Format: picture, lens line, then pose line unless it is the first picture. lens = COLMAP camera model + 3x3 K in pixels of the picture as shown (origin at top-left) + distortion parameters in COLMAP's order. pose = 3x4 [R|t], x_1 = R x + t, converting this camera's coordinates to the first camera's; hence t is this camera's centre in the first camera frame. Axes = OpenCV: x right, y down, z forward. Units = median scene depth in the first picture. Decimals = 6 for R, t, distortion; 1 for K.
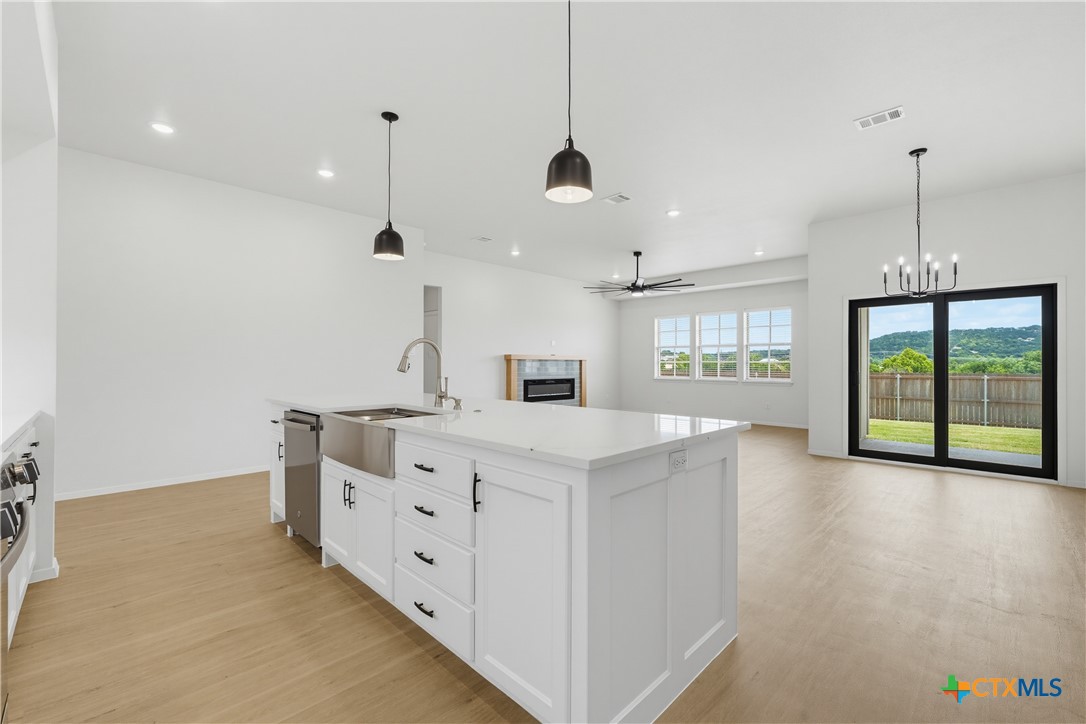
lens RADIAL K [[470.1, 0, 538.1], [0, 470.1, 361.1], [0, 0, 1]] dist [-0.000820, 0.000274]
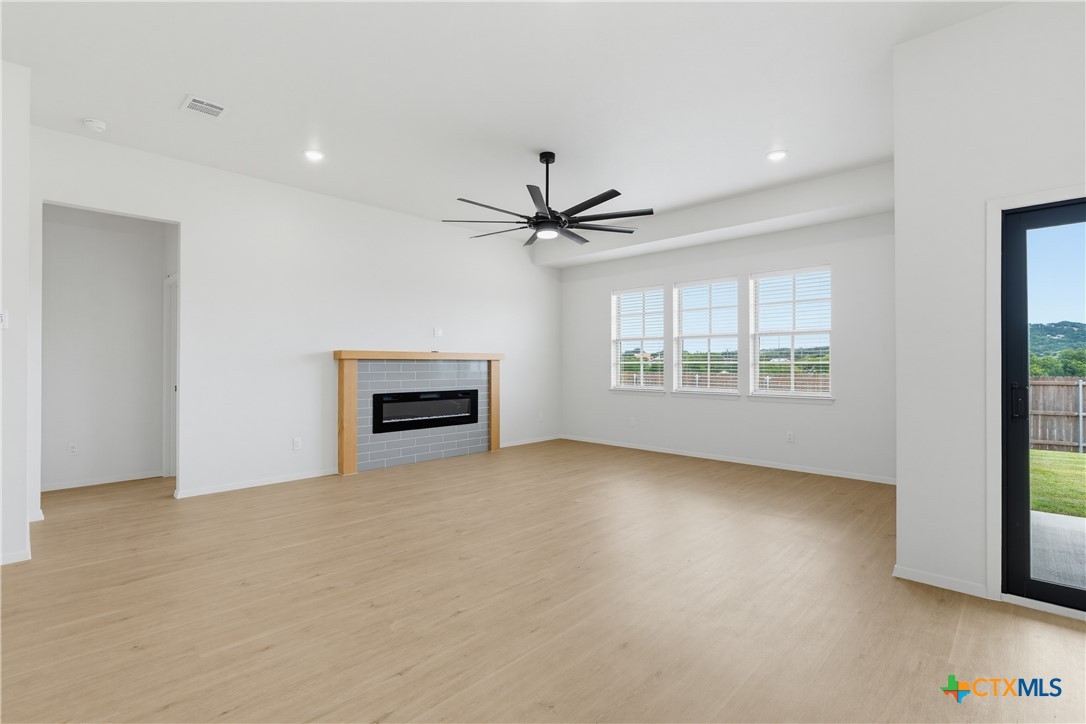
lens RADIAL K [[512.8, 0, 539.4], [0, 512.8, 358.0], [0, 0, 1]] dist [-0.003580, -0.000141]
pose [[0.999824, -0.002248, 0.018613, 0.150552], [0.002372, 0.999975, -0.006629, -0.000191], [-0.018598, 0.006672, 0.999805, 0.336216]]
